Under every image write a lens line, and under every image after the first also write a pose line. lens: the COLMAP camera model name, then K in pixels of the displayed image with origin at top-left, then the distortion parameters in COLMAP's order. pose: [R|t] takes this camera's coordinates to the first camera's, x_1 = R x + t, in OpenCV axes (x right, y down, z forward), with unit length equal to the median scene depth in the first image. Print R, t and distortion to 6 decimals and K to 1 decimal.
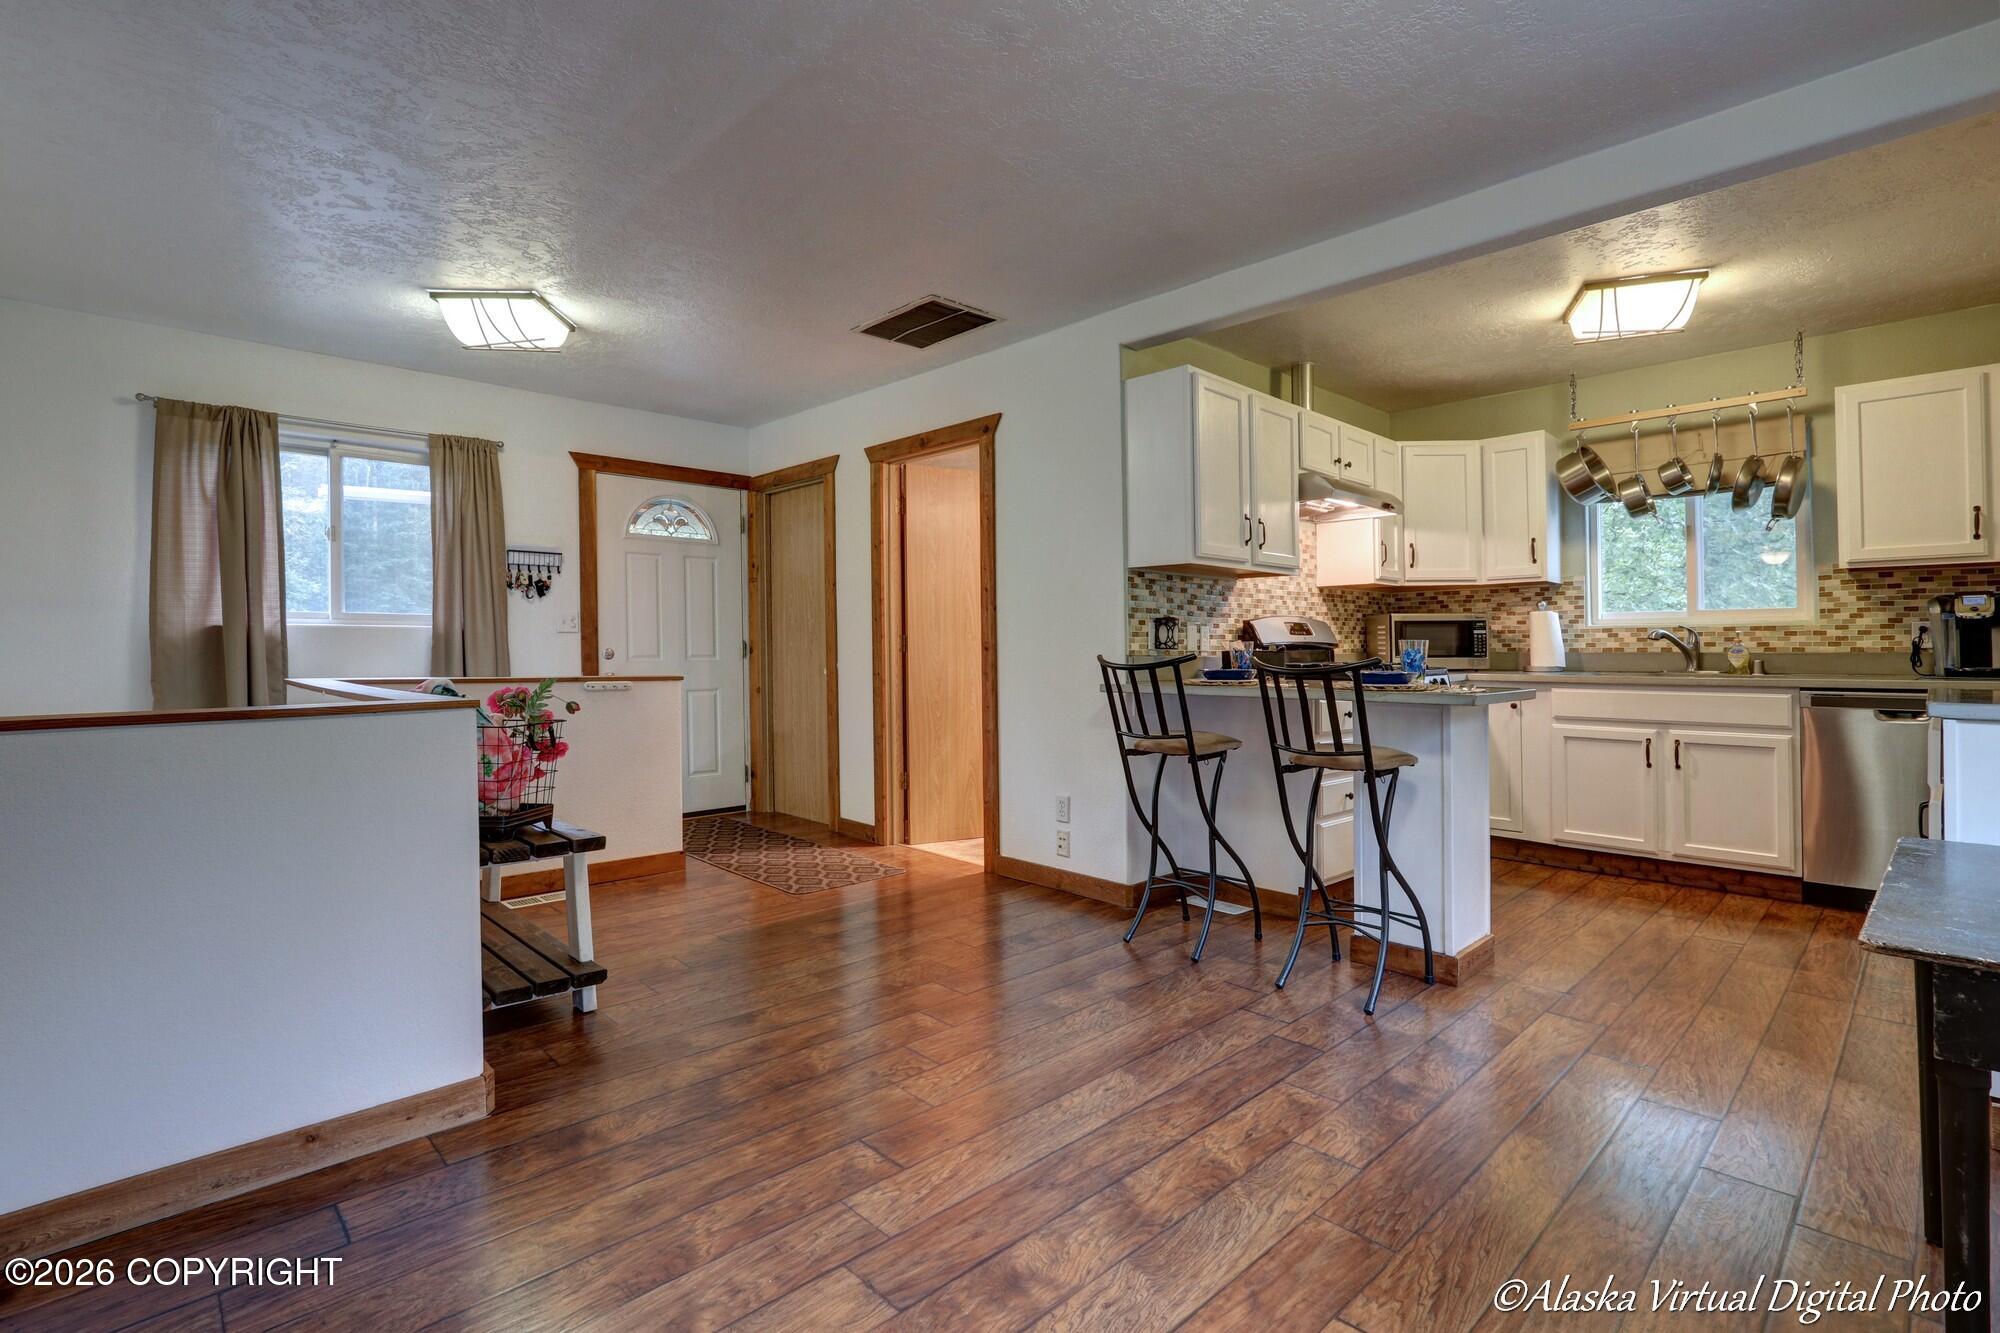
lens RADIAL K [[927.4, 0, 1001.1], [0, 927.4, 641.1], [0, 0, 1]] dist [-0.017442, 0.000267]
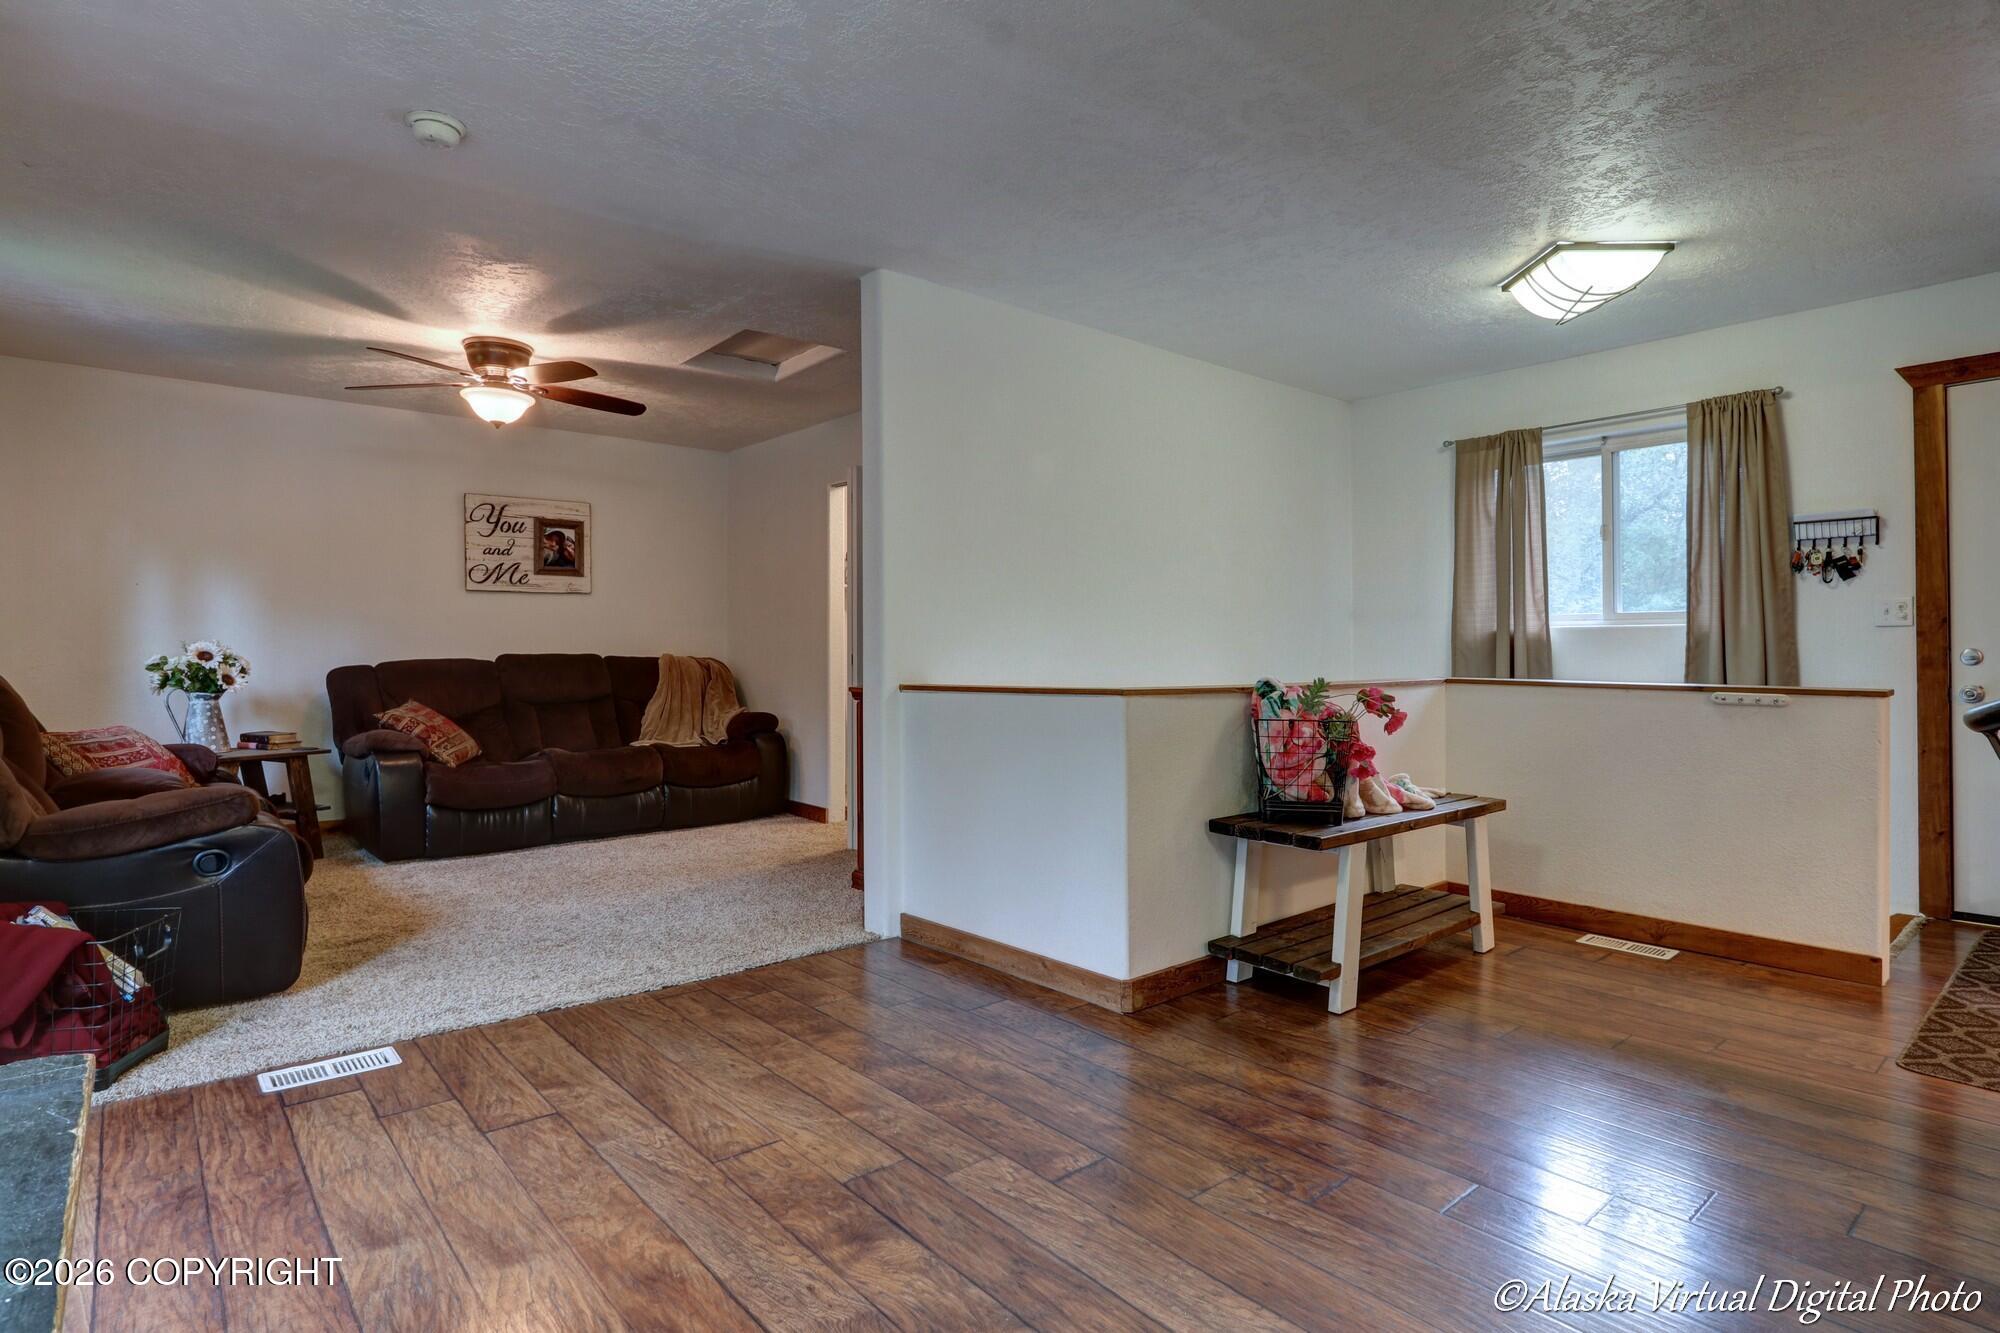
lens RADIAL K [[1026.2, 0, 987.4], [0, 1026.2, 653.2], [0, 0, 1]] dist [-0.010502, -0.000018]
pose [[-0.064159, -0.000256, -0.997940, 0.434275], [0.008669, 0.999962, -0.000814, 0.006957], [0.997902, -0.008703, -0.064154, 0.447821]]
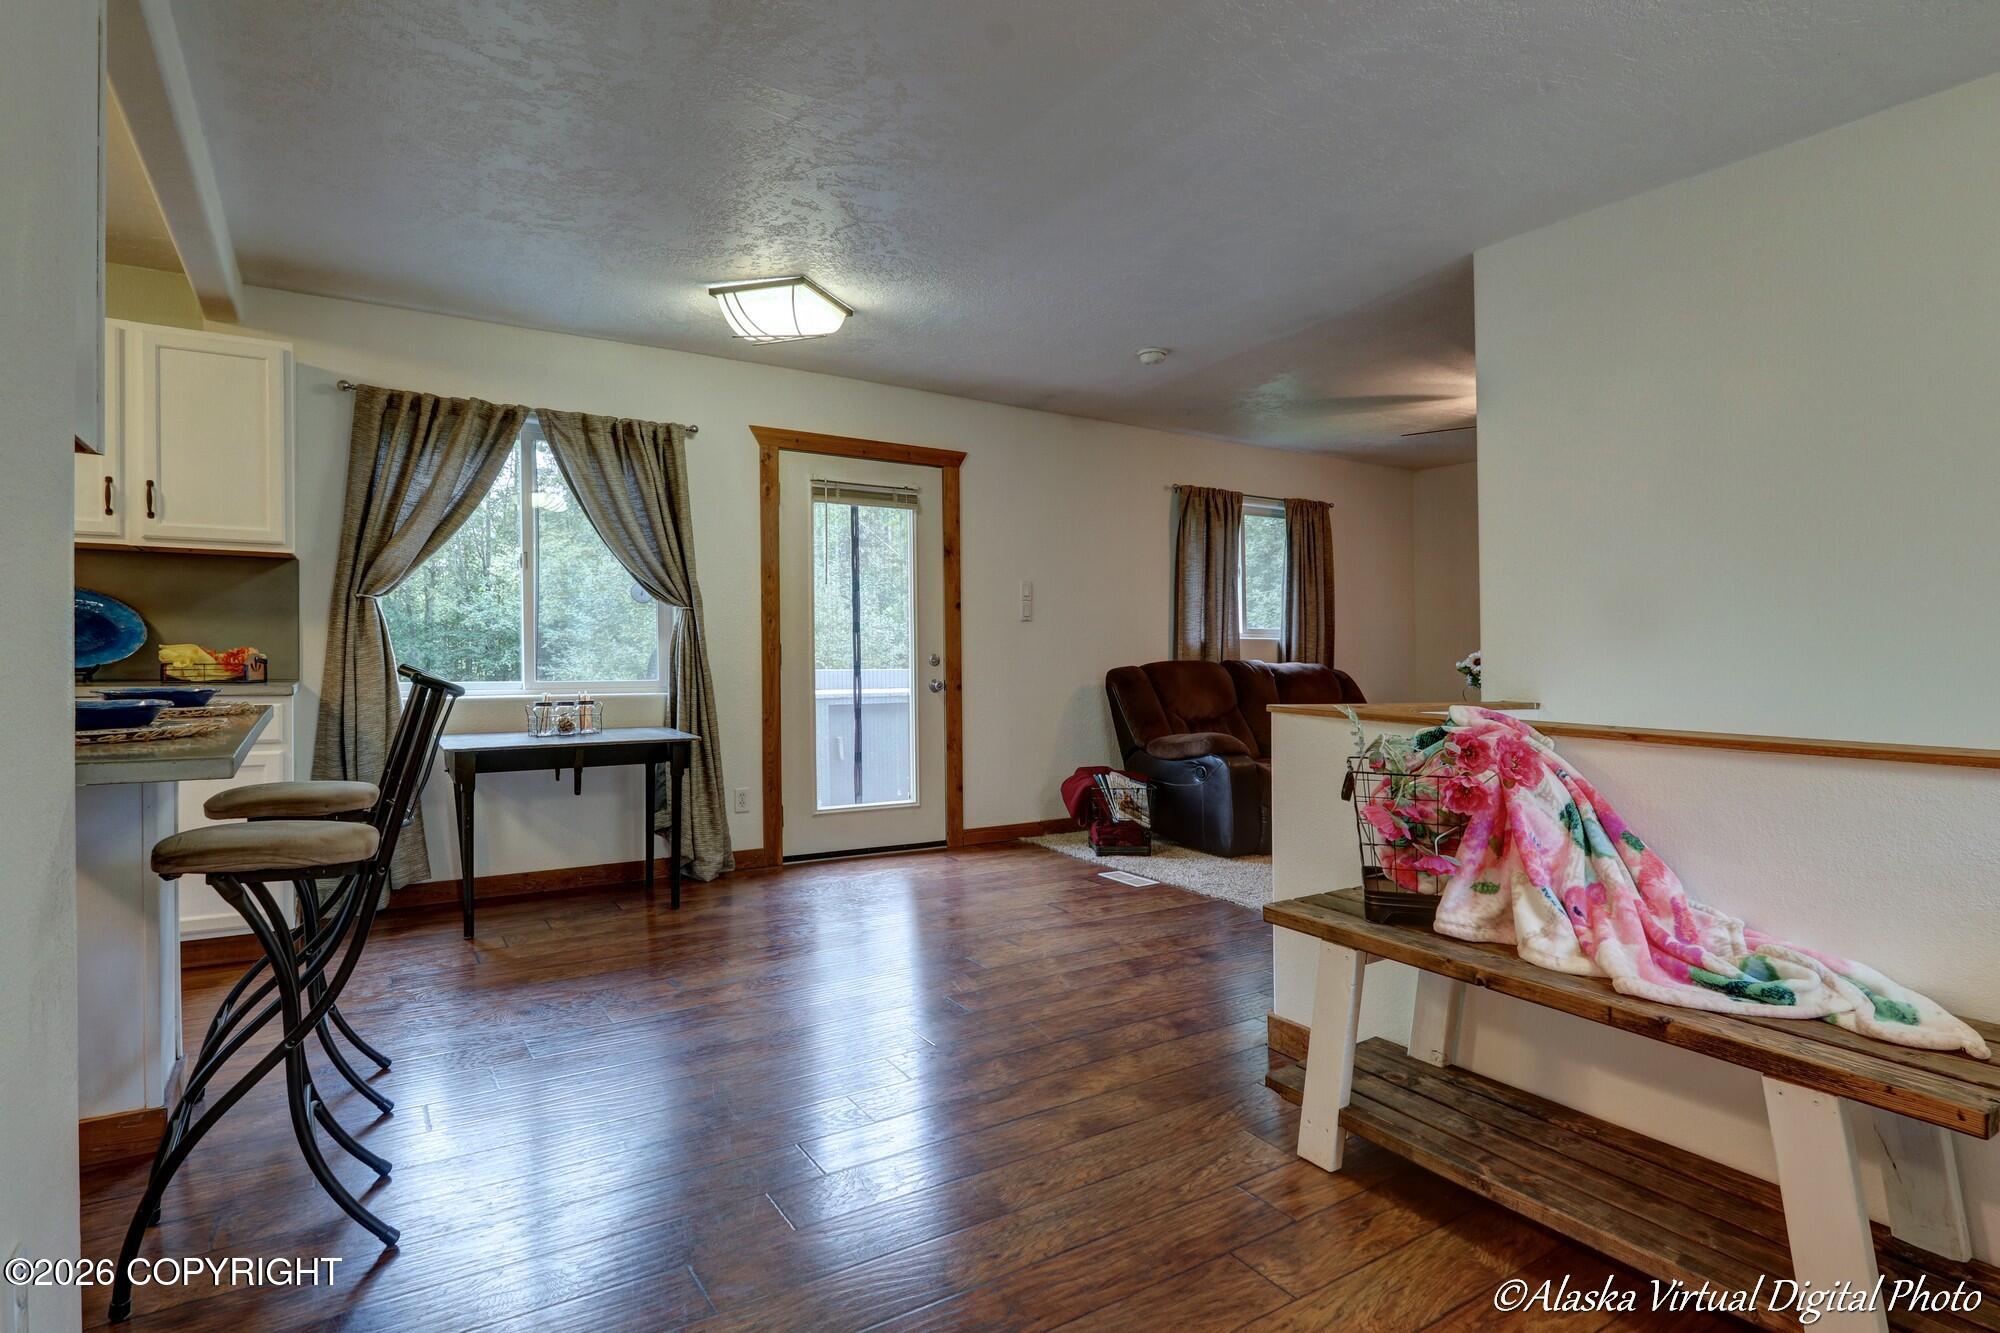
lens RADIAL K [[1026.2, 0, 987.4], [0, 1026.2, 653.2], [0, 0, 1]] dist [-0.010502, -0.000018]
pose [[-0.977900, -0.006997, 0.208958, -0.233881], [-0.009323, 0.999905, -0.010149, 0.007511], [-0.208867, -0.011873, -0.977872, 1.186279]]
